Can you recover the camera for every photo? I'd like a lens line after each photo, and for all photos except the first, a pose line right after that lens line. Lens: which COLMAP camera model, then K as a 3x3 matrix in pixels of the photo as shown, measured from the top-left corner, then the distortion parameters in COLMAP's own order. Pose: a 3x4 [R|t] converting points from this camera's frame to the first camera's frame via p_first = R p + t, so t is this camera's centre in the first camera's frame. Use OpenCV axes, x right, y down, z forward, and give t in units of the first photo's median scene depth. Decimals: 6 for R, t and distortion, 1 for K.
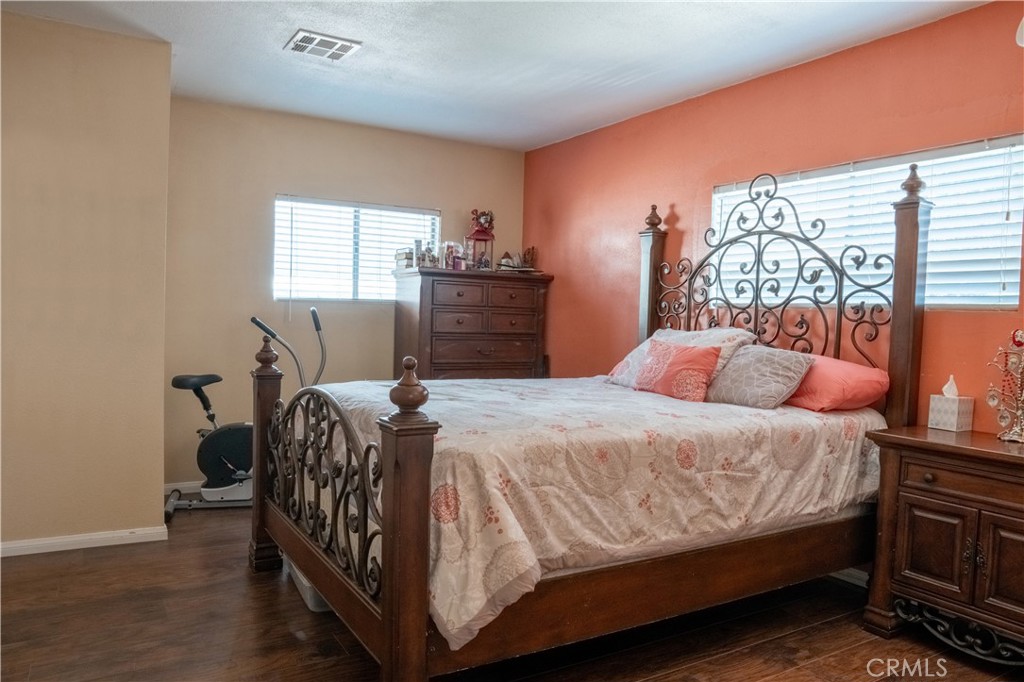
lens RADIAL K [[726.8, 0, 509.4], [0, 726.8, 337.1], [0, 0, 1]] dist [-0.099912, 0.059717]
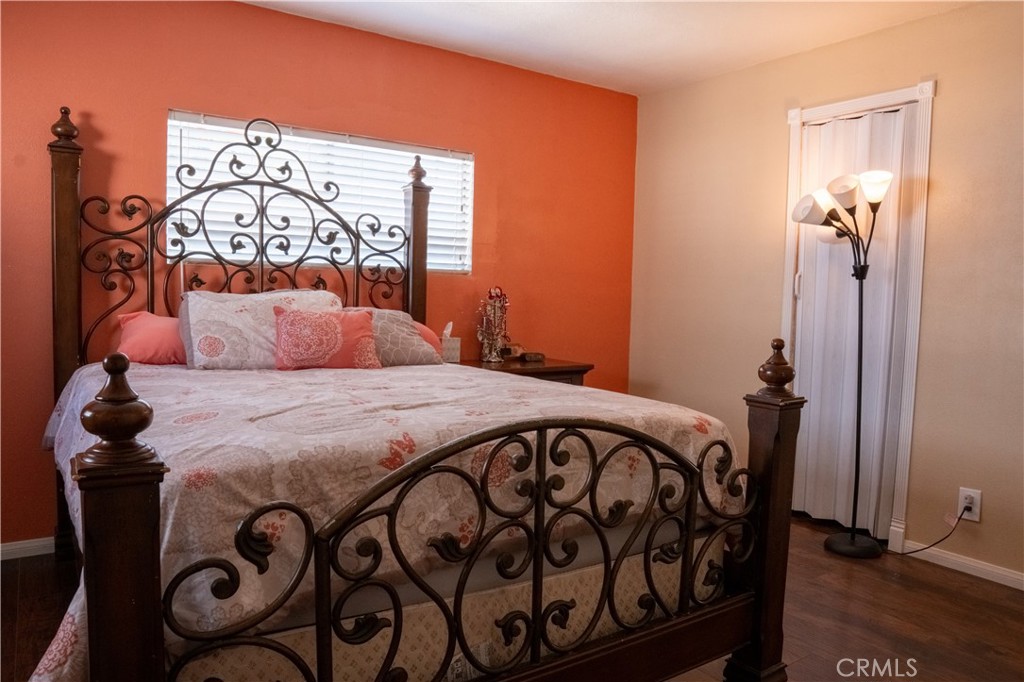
lens RADIAL K [[726.8, 0, 512.5], [0, 726.8, 347.9], [0, 0, 1]] dist [-0.099912, 0.059717]
pose [[-0.060093, -0.094141, 0.993744, -0.622942], [0.005534, 0.995496, 0.094641, -0.022529], [-0.998177, 0.011186, -0.059301, 0.776914]]
